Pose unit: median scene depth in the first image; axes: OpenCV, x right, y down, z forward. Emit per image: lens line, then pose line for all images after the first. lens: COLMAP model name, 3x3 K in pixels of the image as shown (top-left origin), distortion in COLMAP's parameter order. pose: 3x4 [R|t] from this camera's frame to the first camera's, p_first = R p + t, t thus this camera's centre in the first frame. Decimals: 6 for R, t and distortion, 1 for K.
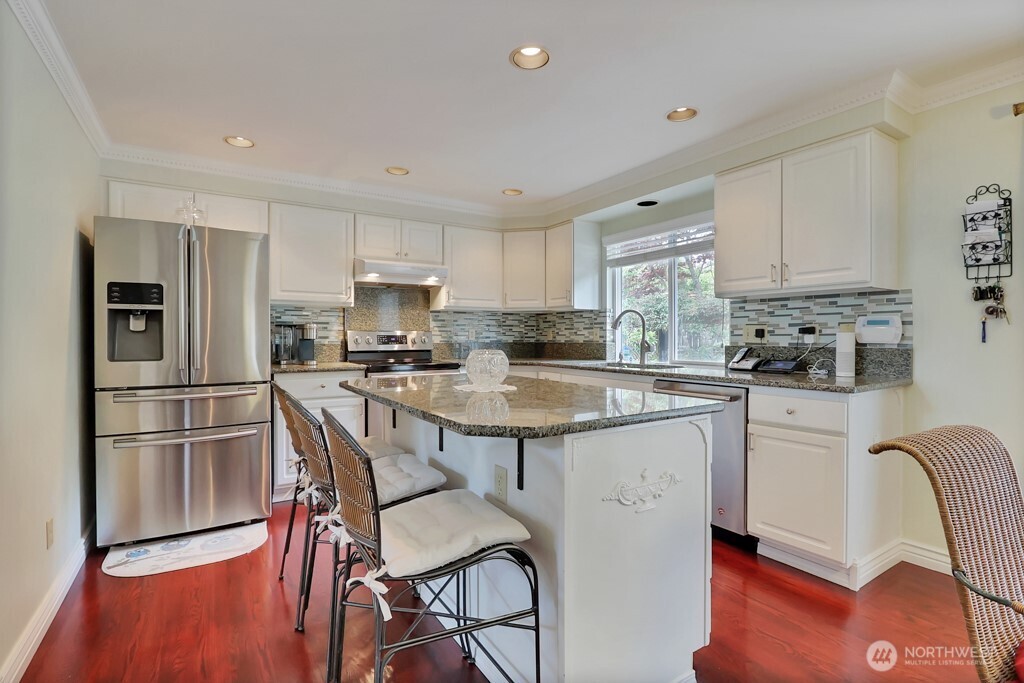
lens RADIAL K [[482.4, 0, 514.7], [0, 482.4, 337.4], [0, 0, 1]] dist [-0.018356, 0.003289]
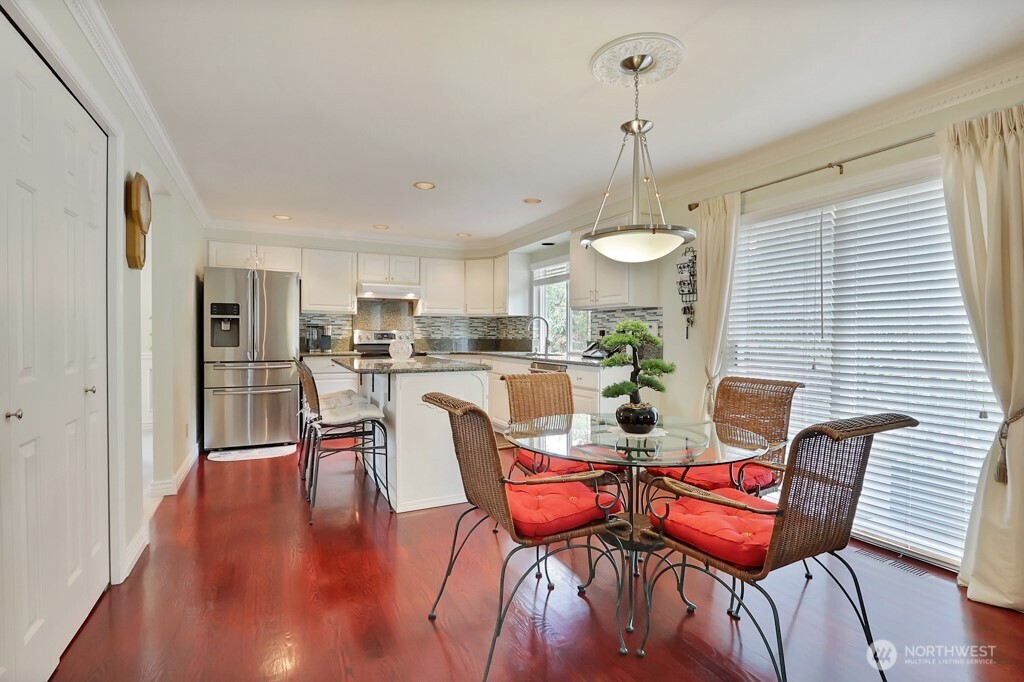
lens RADIAL K [[482.4, 0, 515.2], [0, 482.4, 336.0], [0, 0, 1]] dist [-0.018356, 0.003289]
pose [[0.995032, 0.005643, -0.099400, 0.380119], [-0.005682, 0.999984, -0.000111, 0.002341], [0.099398, 0.000676, 0.995048, -0.552291]]
